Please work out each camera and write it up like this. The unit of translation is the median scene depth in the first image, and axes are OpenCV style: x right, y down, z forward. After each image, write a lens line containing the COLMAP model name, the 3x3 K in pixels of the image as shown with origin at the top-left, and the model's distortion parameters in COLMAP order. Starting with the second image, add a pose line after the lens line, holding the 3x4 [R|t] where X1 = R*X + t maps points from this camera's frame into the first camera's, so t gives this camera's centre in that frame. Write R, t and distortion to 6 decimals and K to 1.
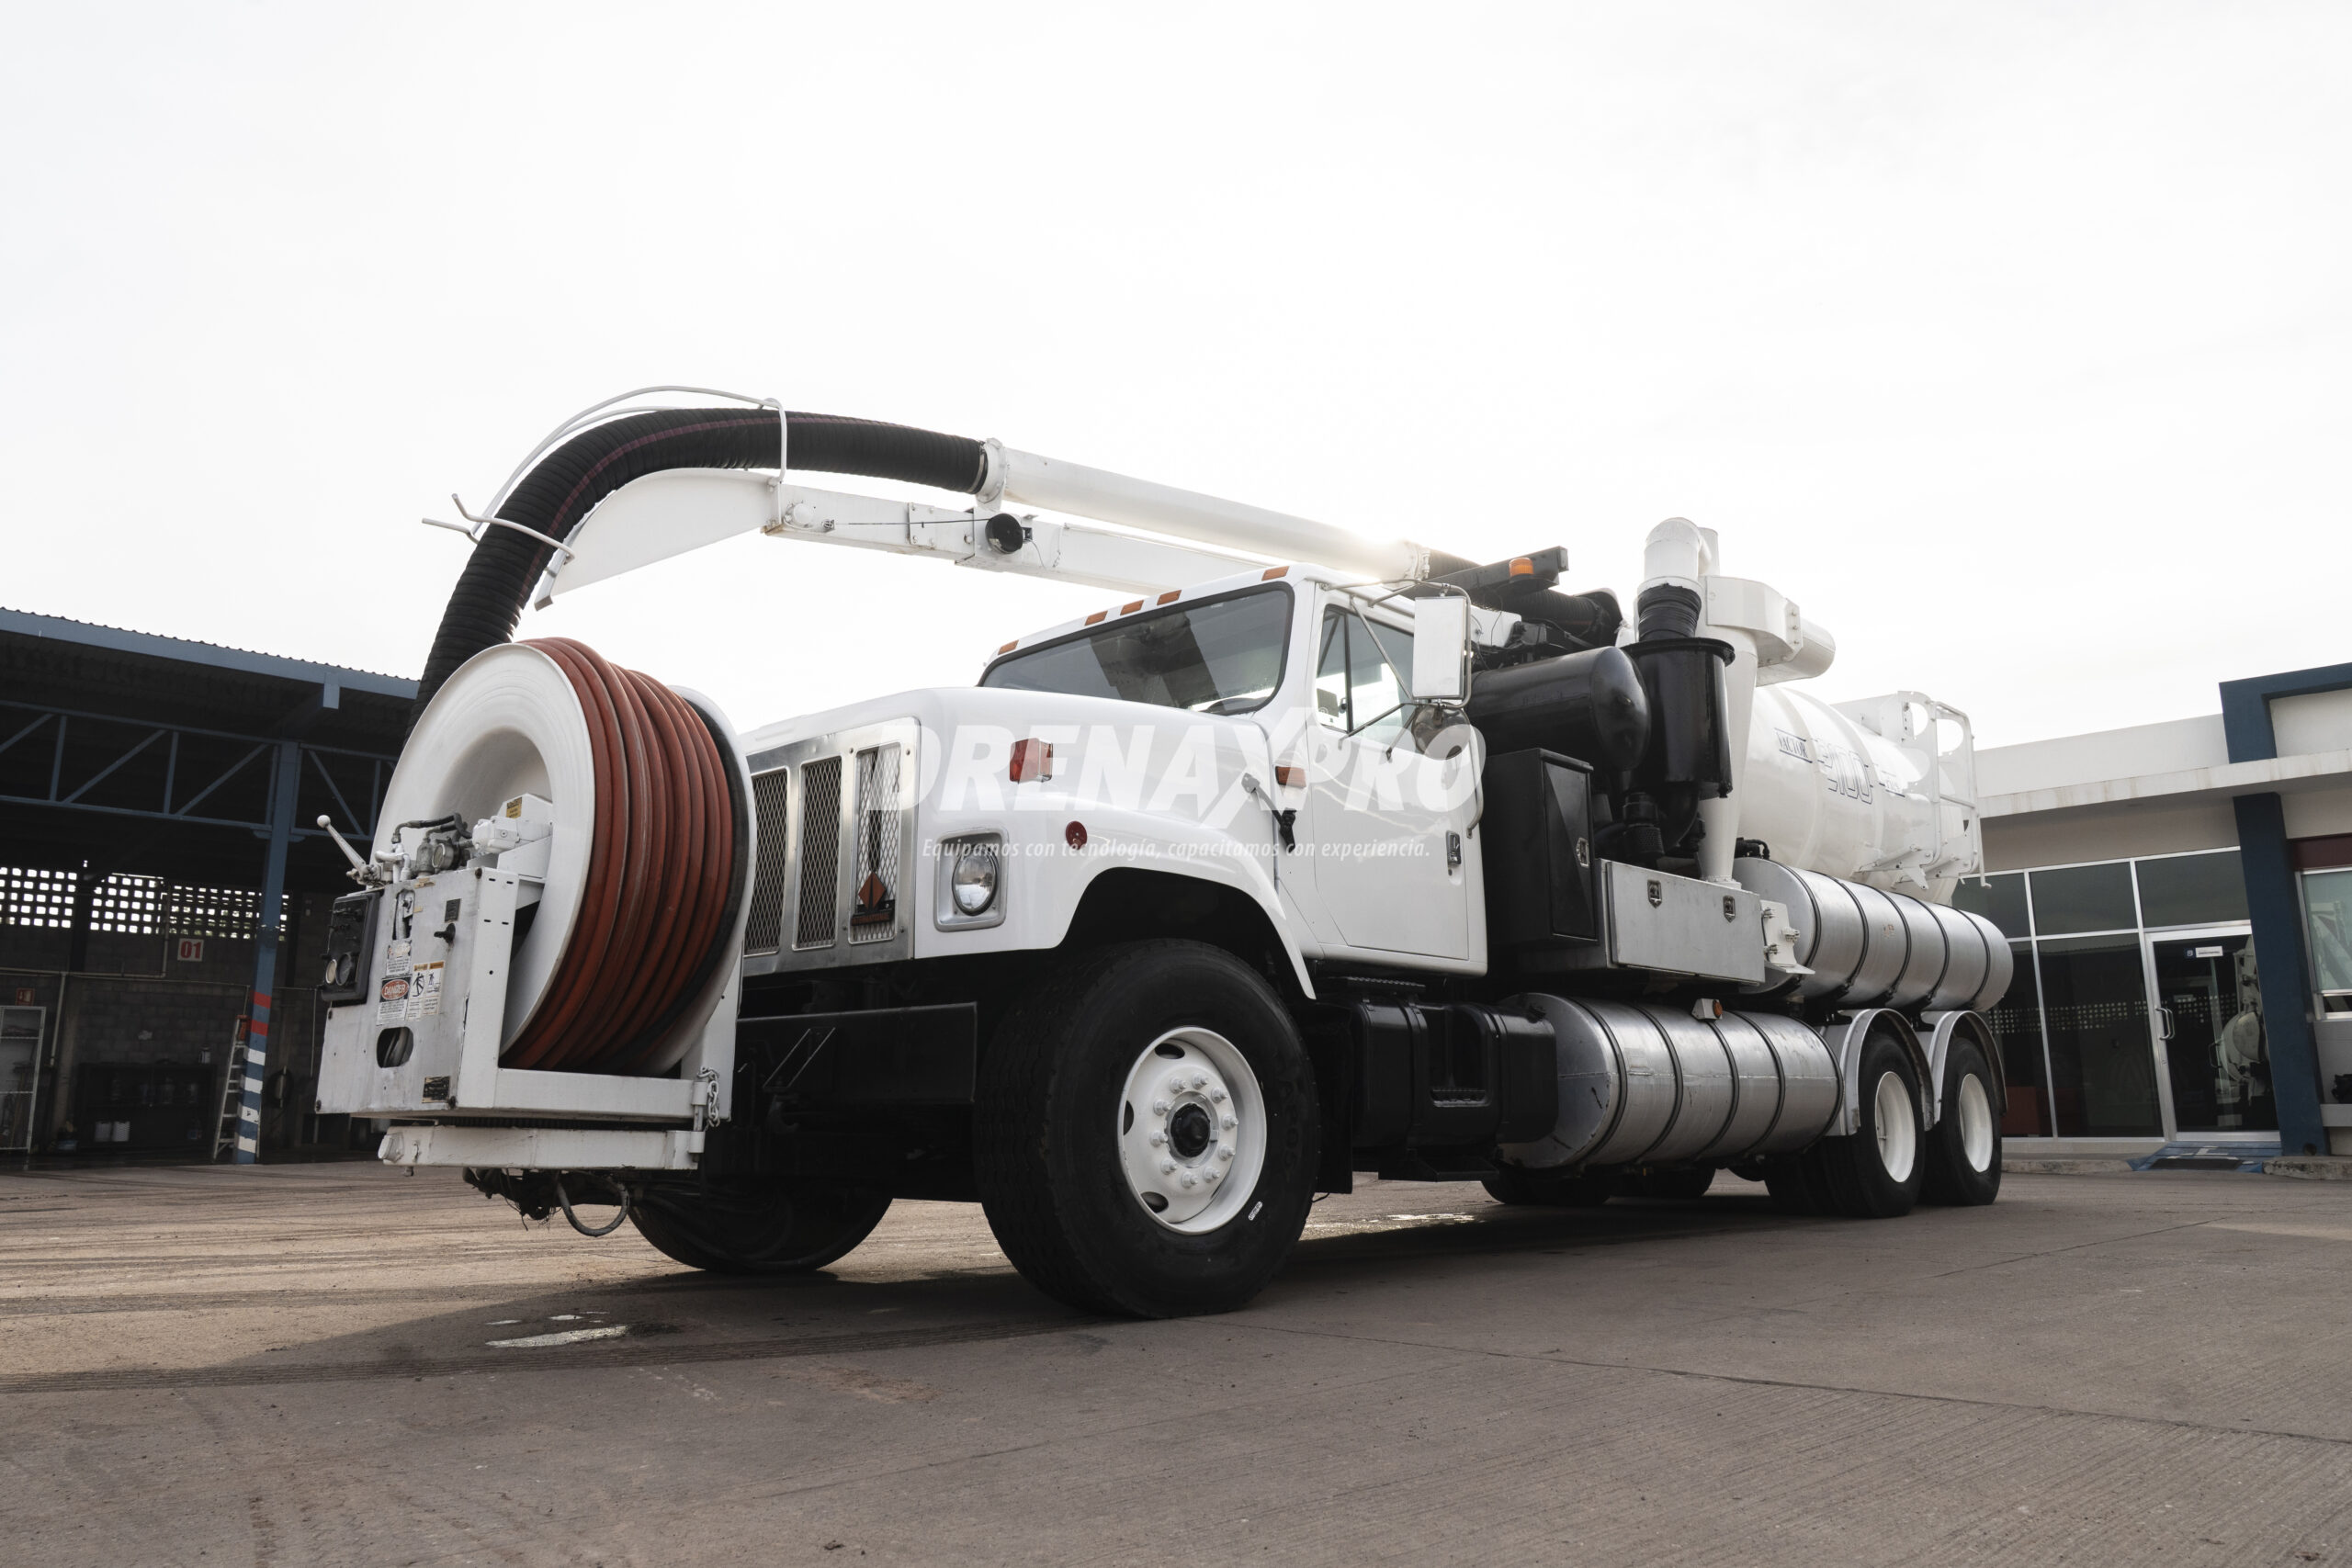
lens RADIAL K [[1658.2, 0, 1176.0], [0, 1658.2, 784.0], [0, 0, 1]] dist [-0.035344, 0.000071]
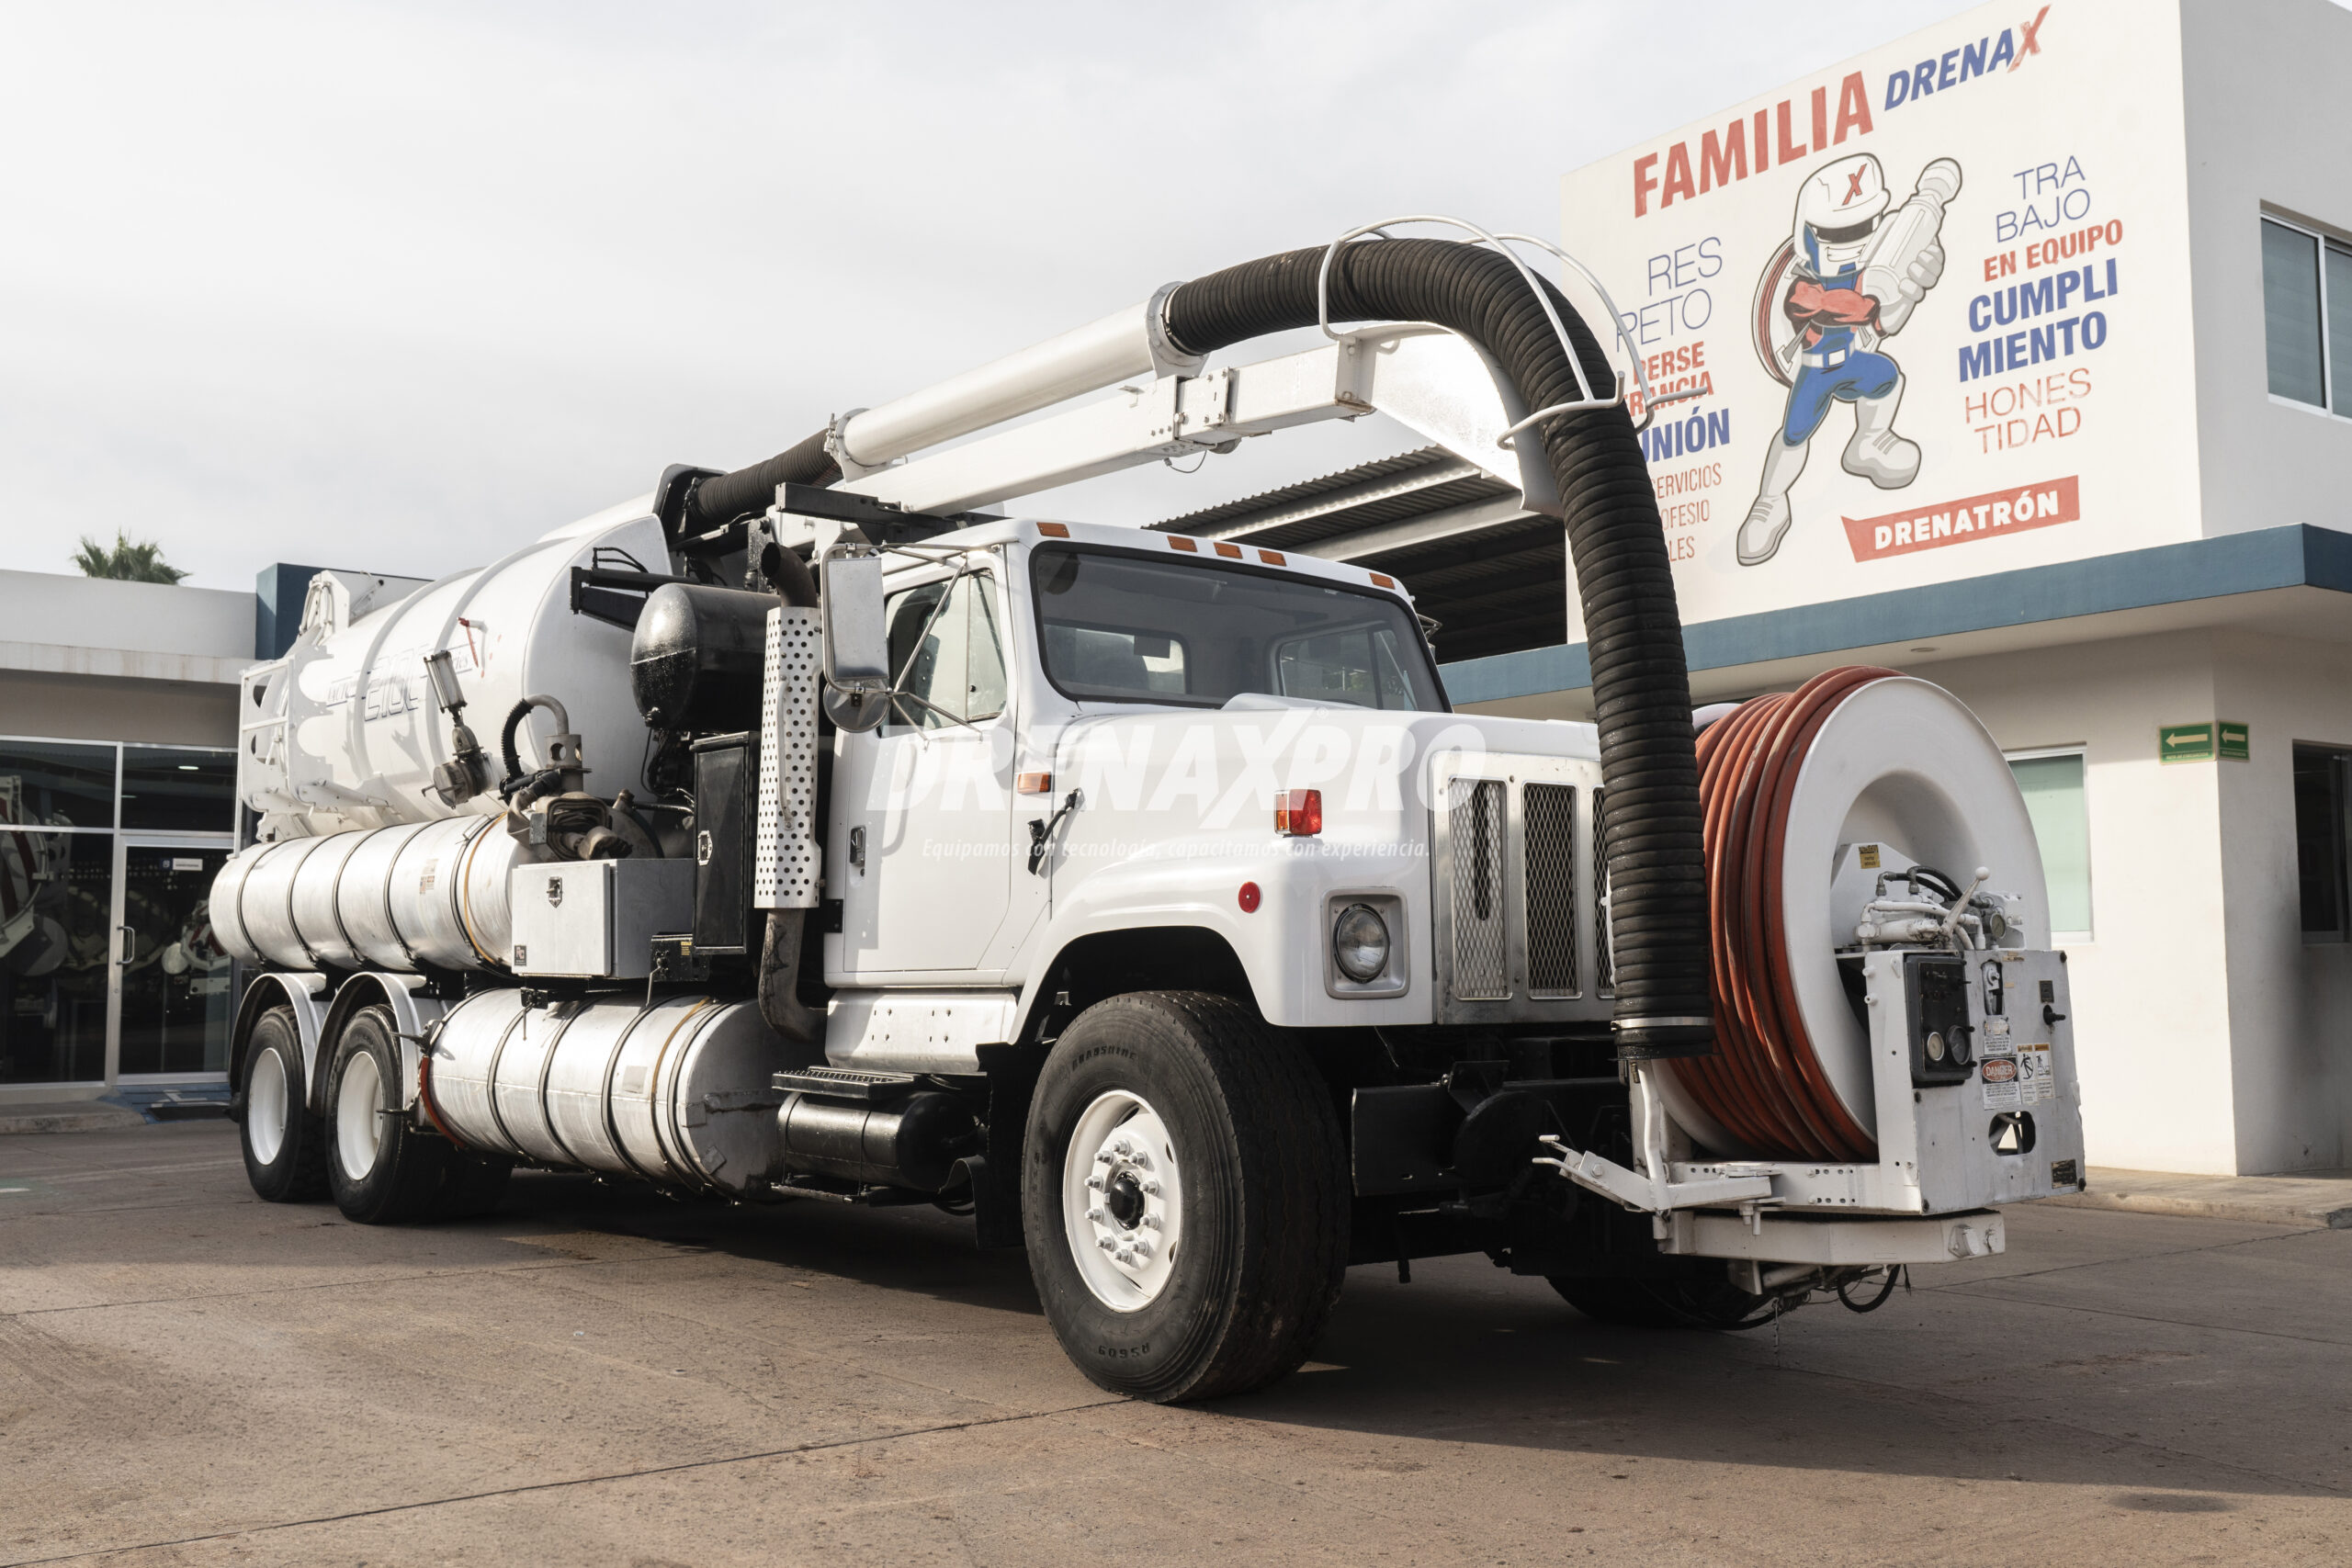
lens RADIAL K [[2229.3, 0, 1176.0], [0, 2229.3, 784.0], [0, 0, 1]] dist [0.007476, 0.007485]
pose [[0.147491, 0.091547, 0.984817, -1.247311], [-0.194087, 0.979027, -0.061941, 0.093983], [-0.969833, -0.182004, 0.162166, 0.887737]]
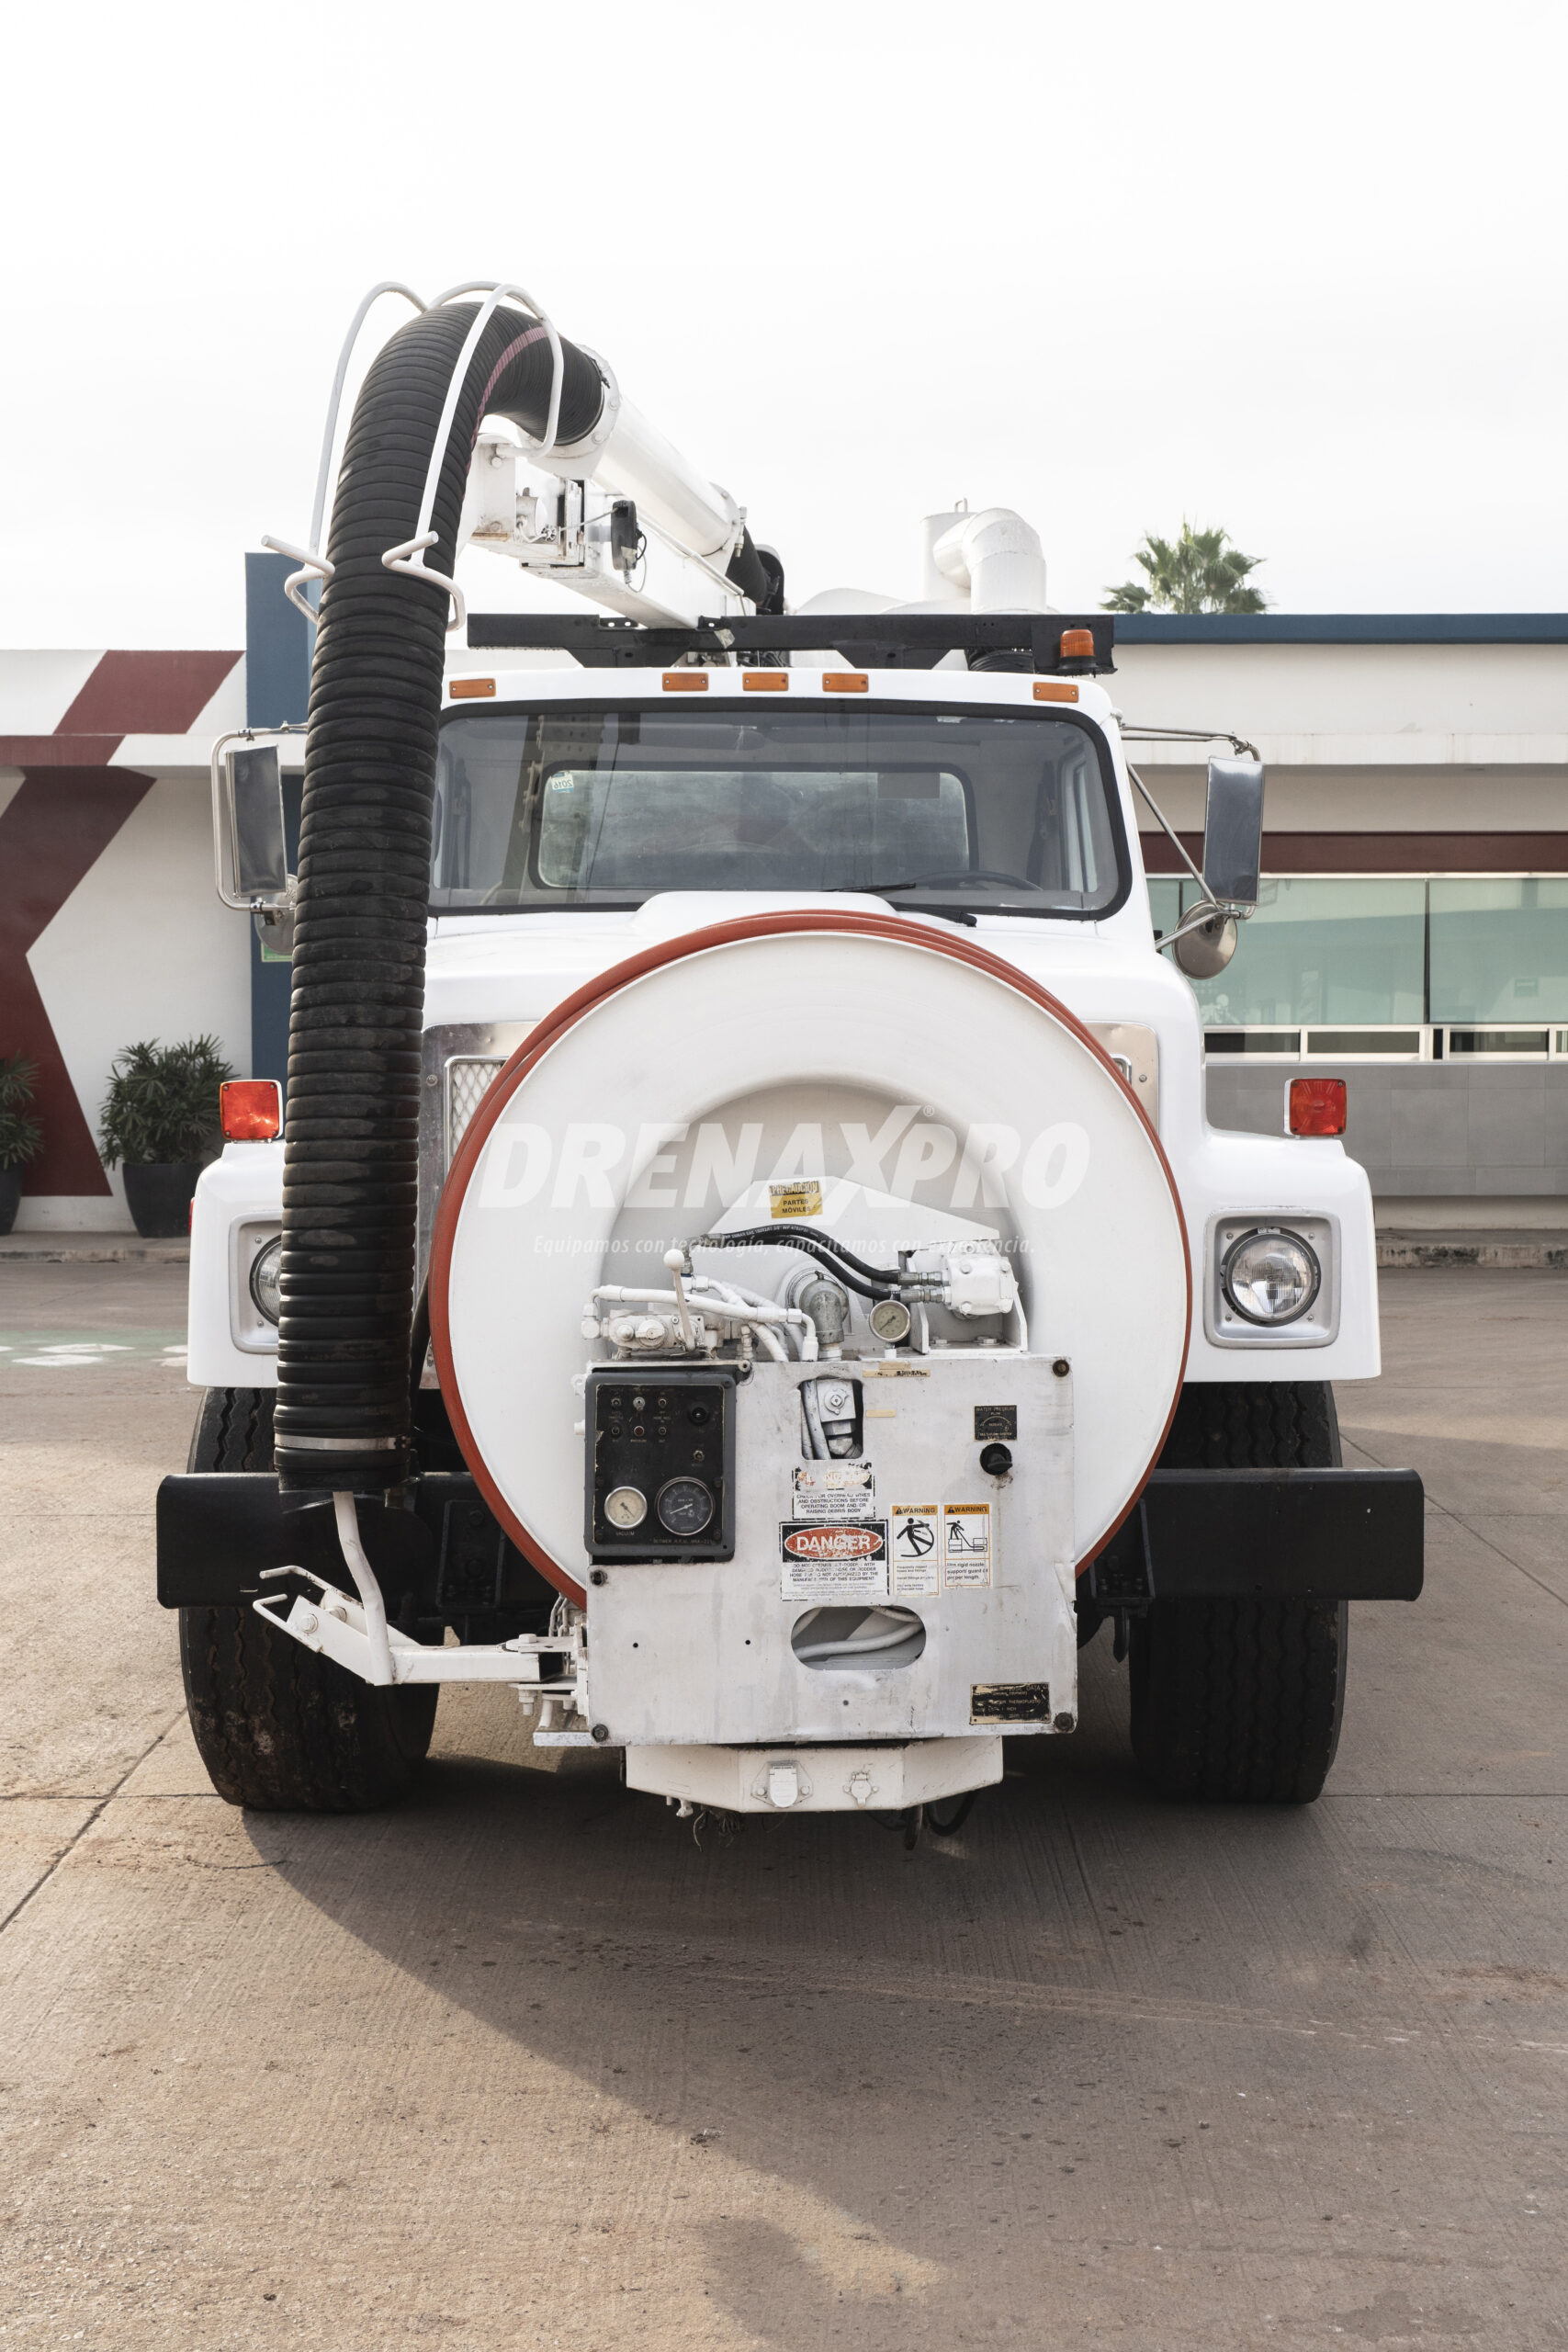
lens RADIAL K [[2850.6, 0, 784.0], [0, 2850.6, 1176.0], [0, 0, 1]] dist [0.048970, 0.004831]
pose [[0.717948, -0.030603, 0.695424, -0.847208], [-0.141458, 0.971773, 0.188803, -0.141151], [-0.681572, -0.233924, 0.693353, 0.219053]]
